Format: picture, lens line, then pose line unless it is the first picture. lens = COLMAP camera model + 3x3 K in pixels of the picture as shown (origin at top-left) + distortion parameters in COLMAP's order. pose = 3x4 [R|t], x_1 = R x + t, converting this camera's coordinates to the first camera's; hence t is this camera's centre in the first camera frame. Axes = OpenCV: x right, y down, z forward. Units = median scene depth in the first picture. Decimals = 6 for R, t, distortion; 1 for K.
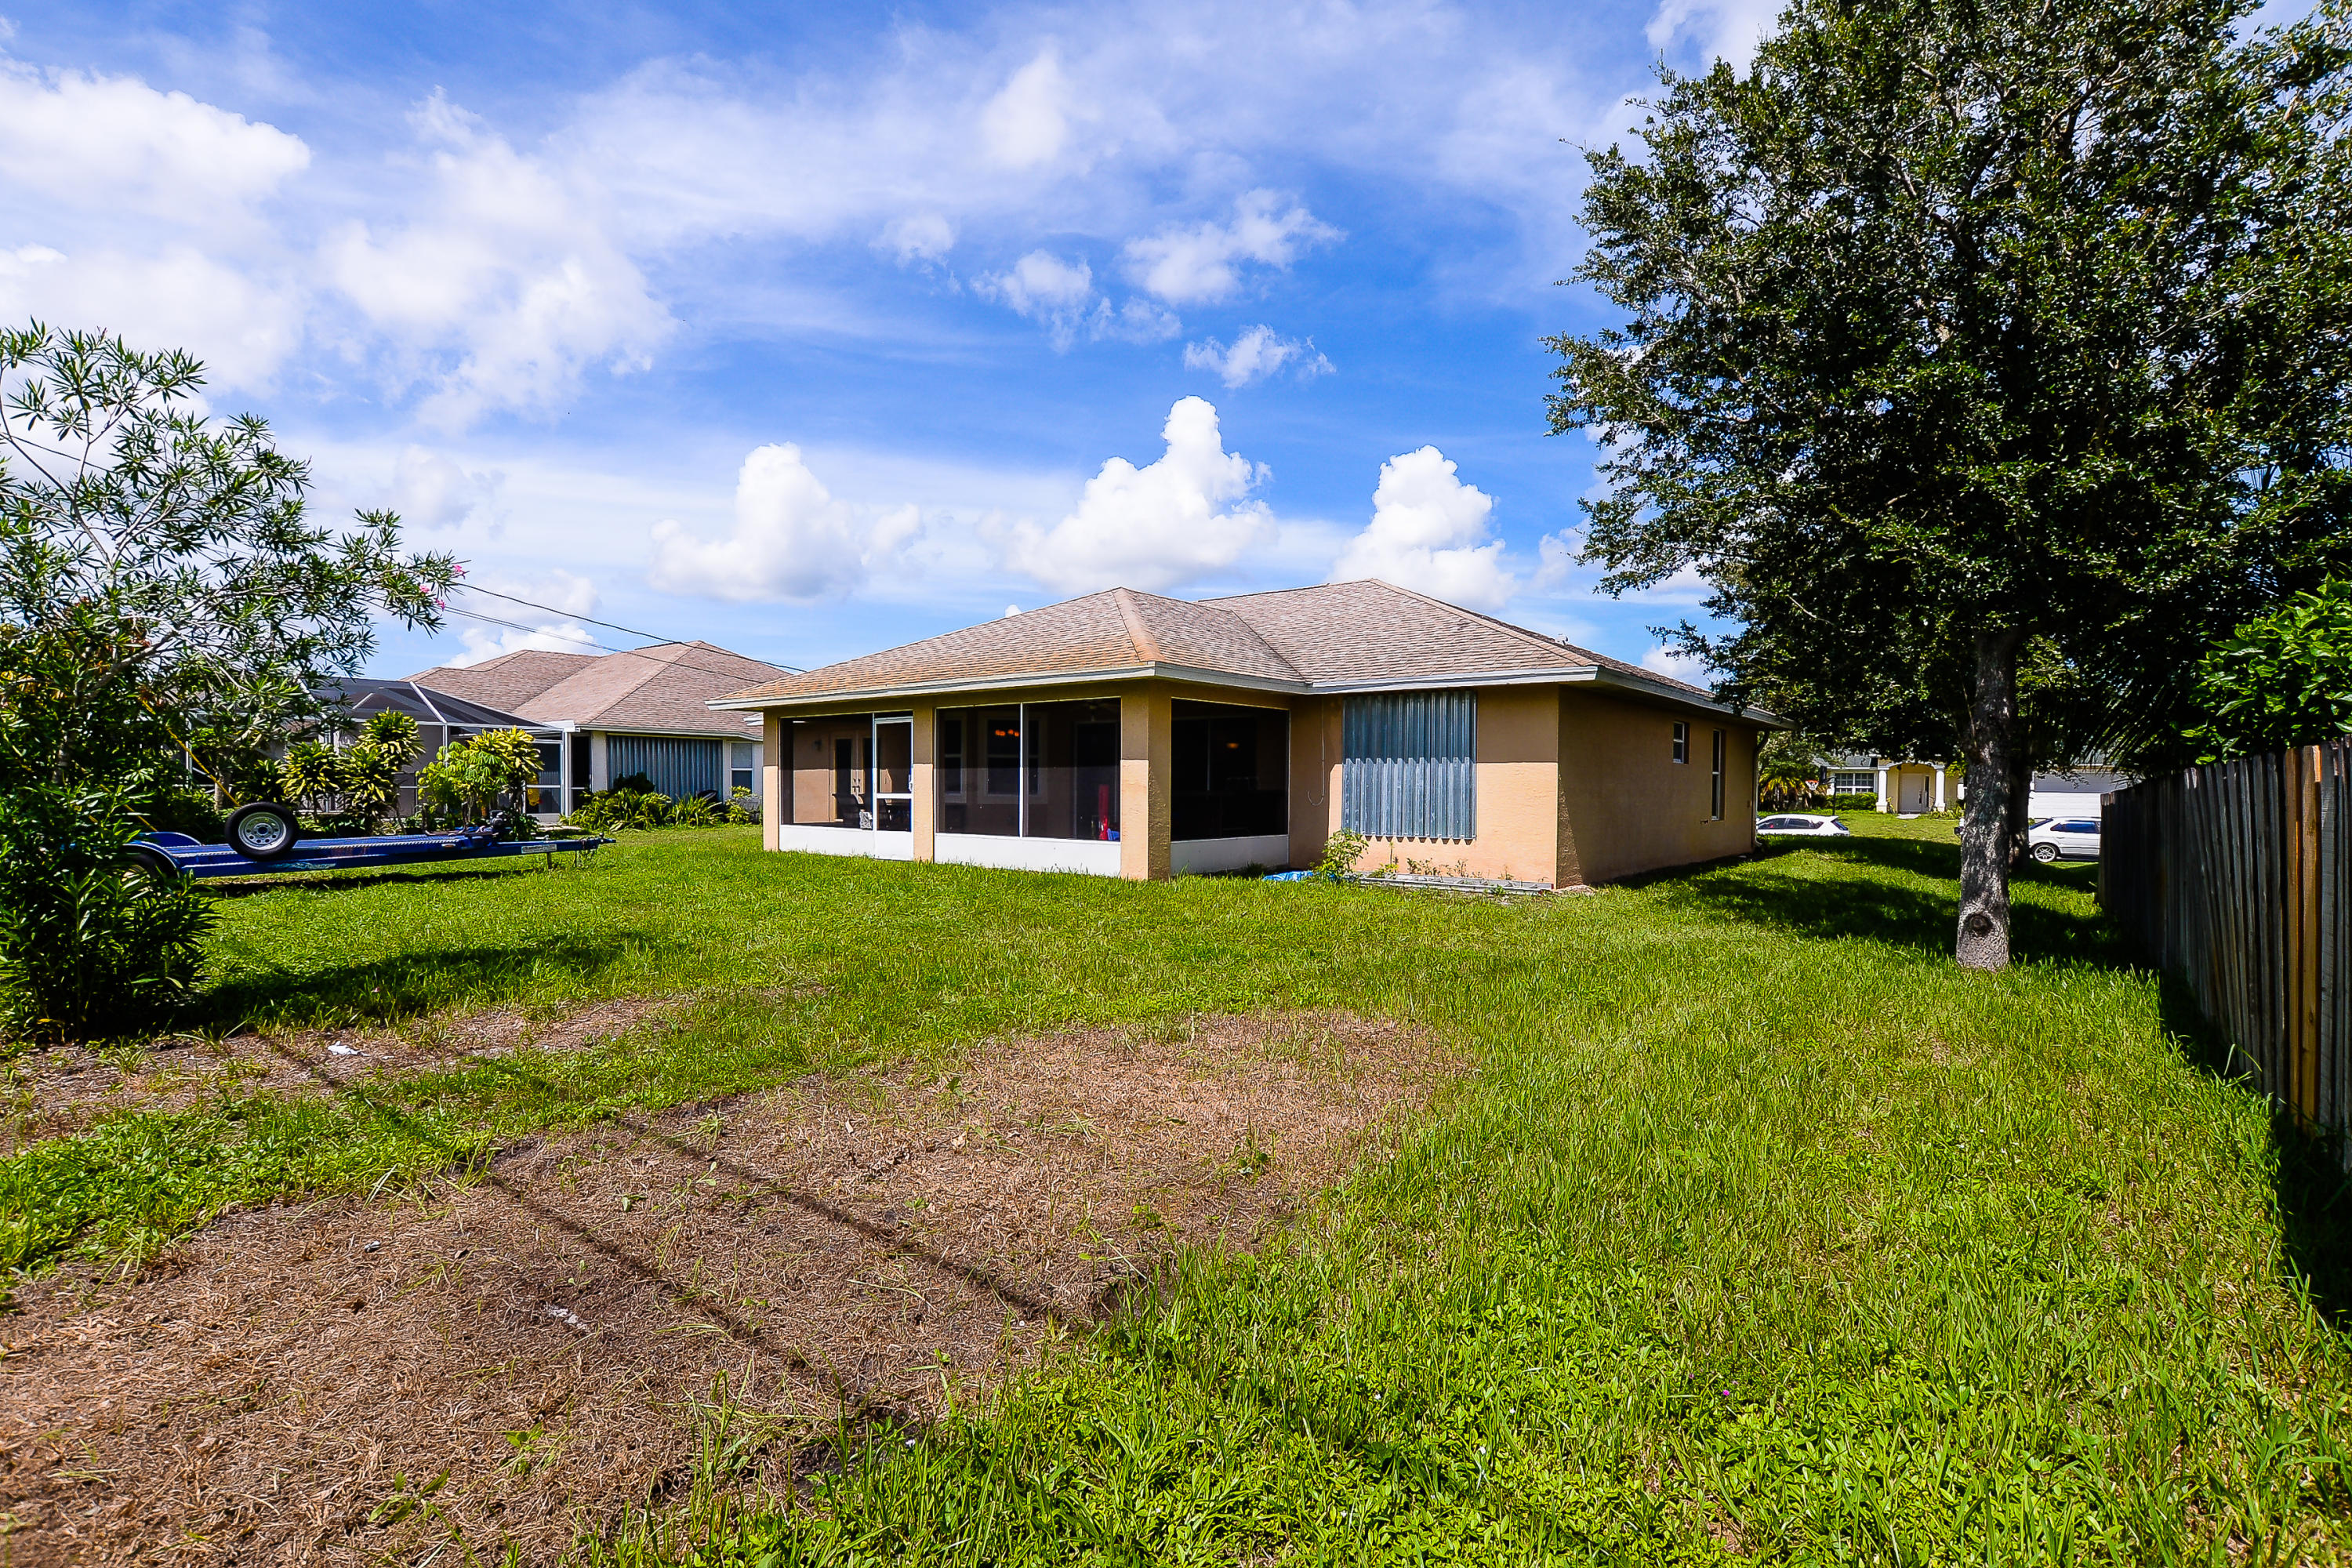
lens RADIAL K [[1115.3, 0, 1176.0], [0, 1115.3, 784.0], [0, 0, 1]] dist [-0.000879, -0.000031]
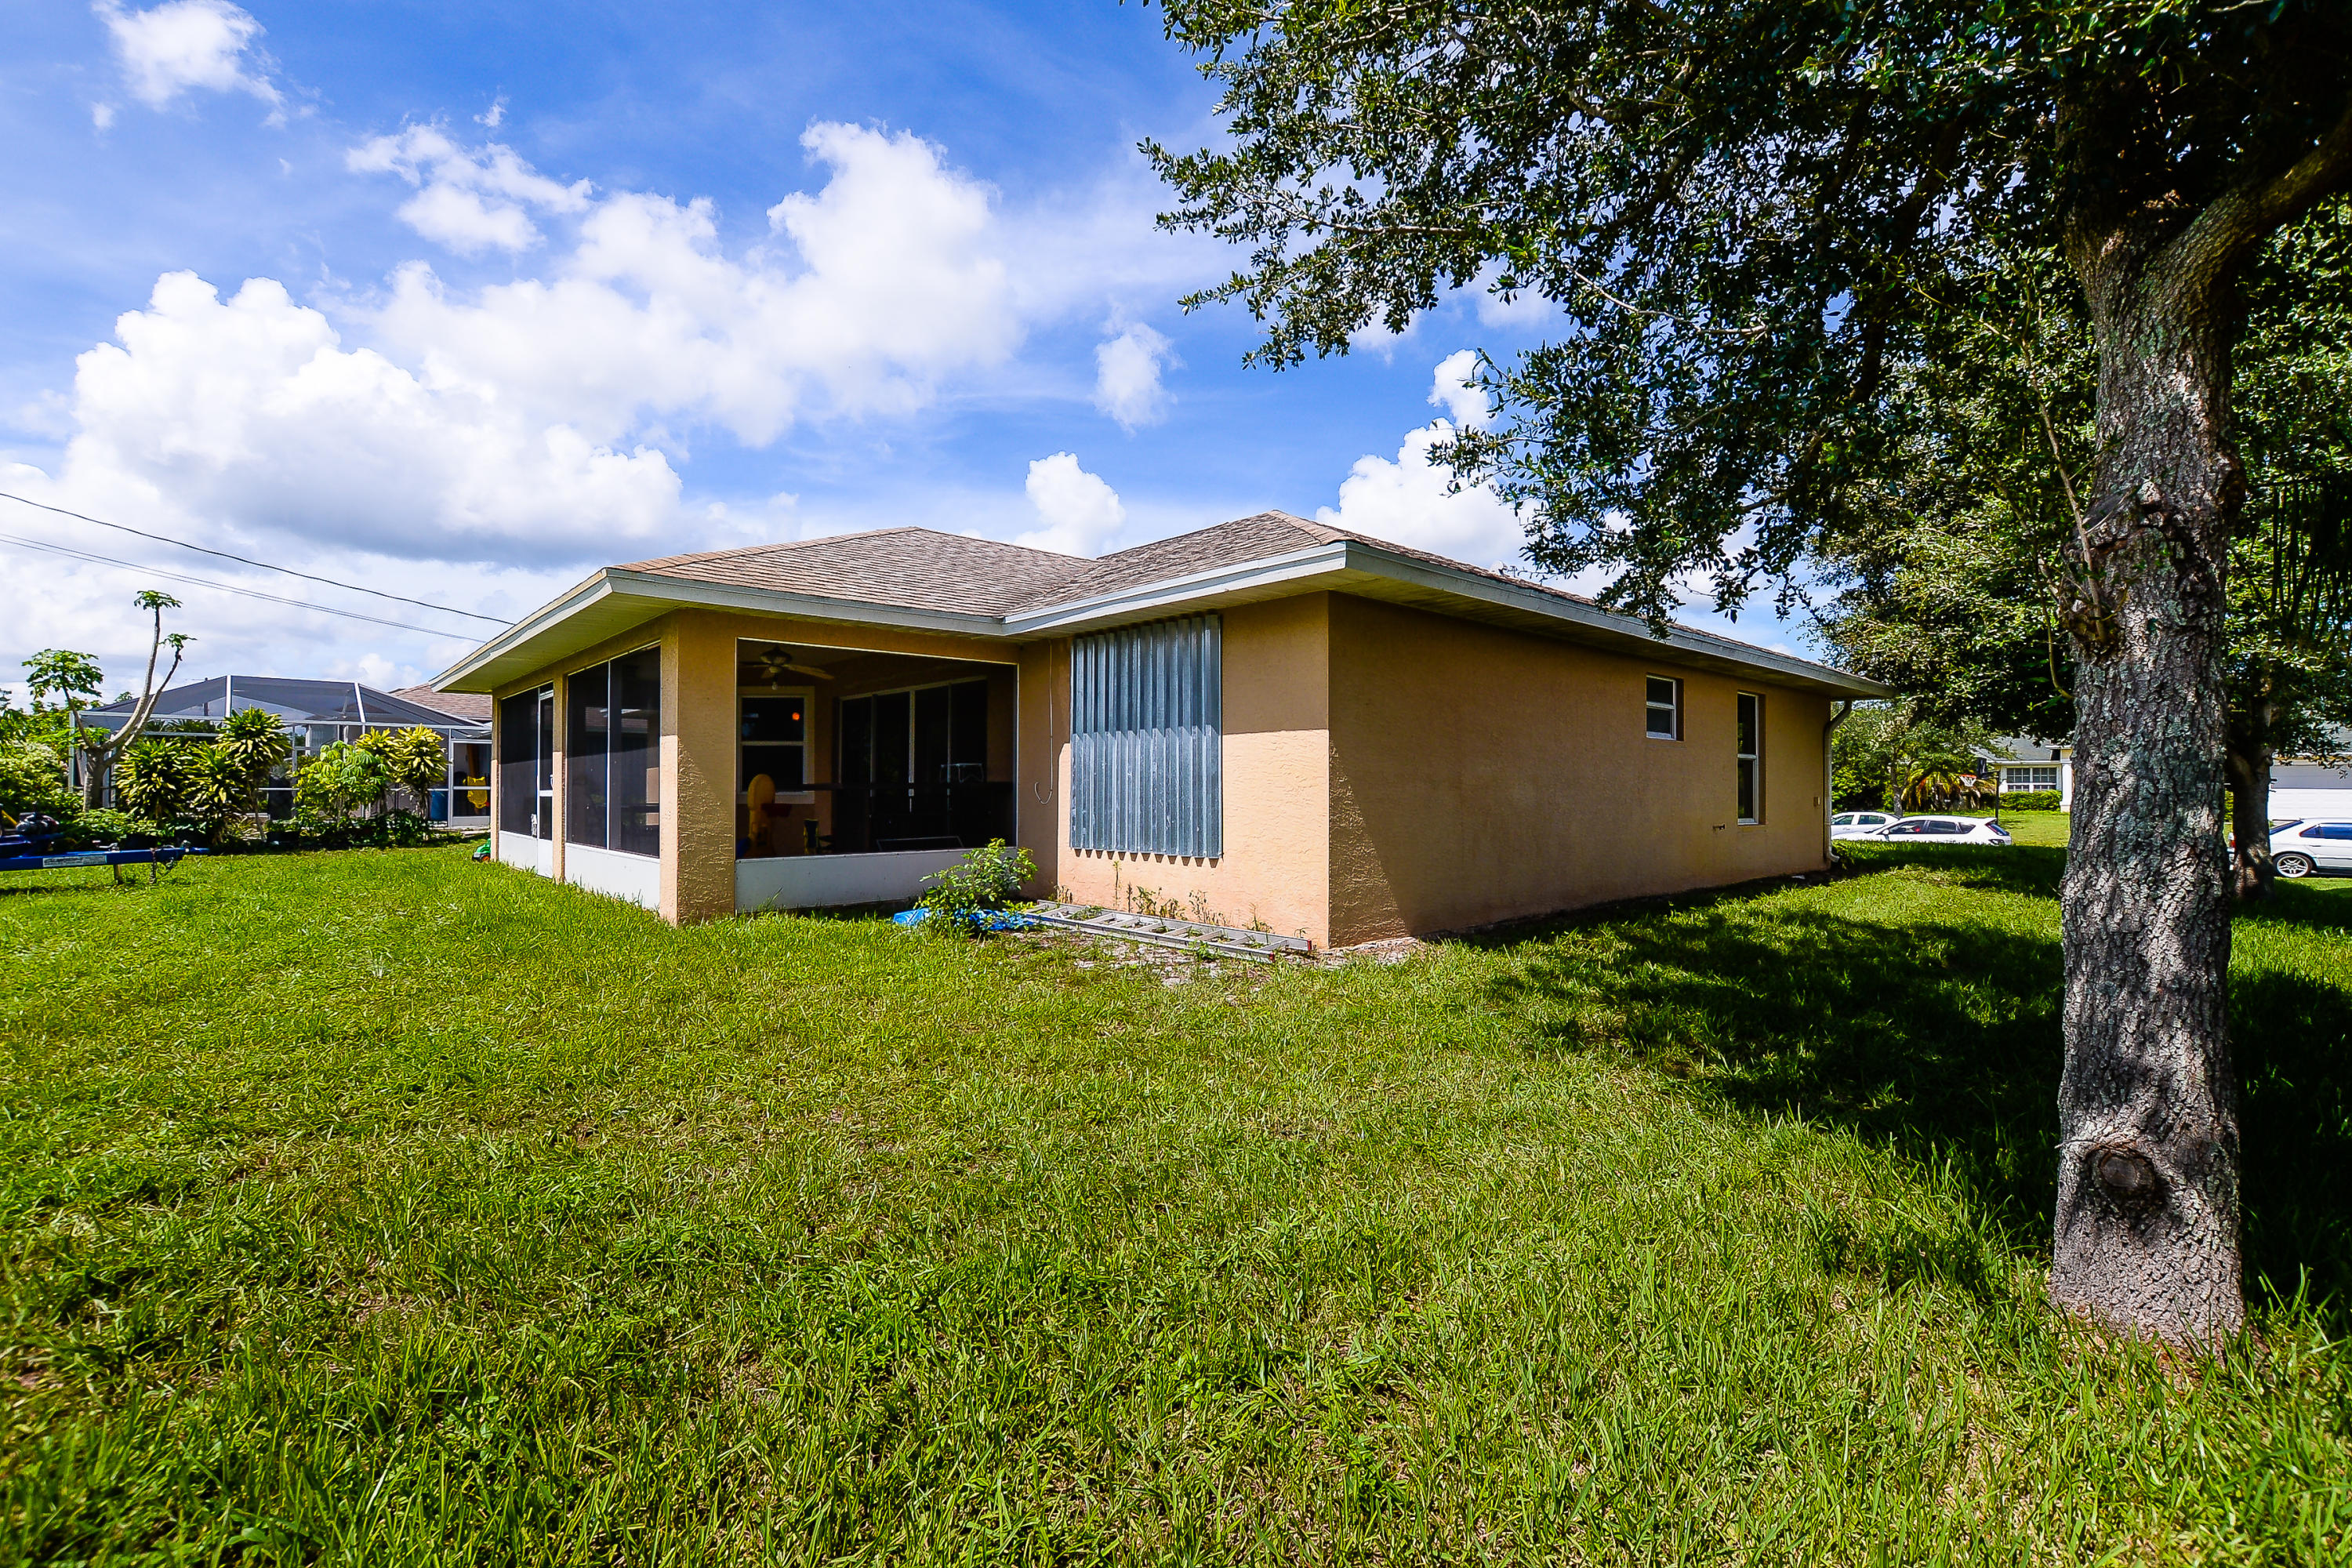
lens RADIAL K [[1010.5, 0, 1173.6], [0, 1010.5, 779.1], [0, 0, 1]] dist [-0.009945, -0.000188]
pose [[0.984720, -0.006674, -0.174017, 0.322458], [0.005112, 0.999943, -0.009419, 0.010778], [0.174070, 0.008385, 0.984698, 0.431553]]
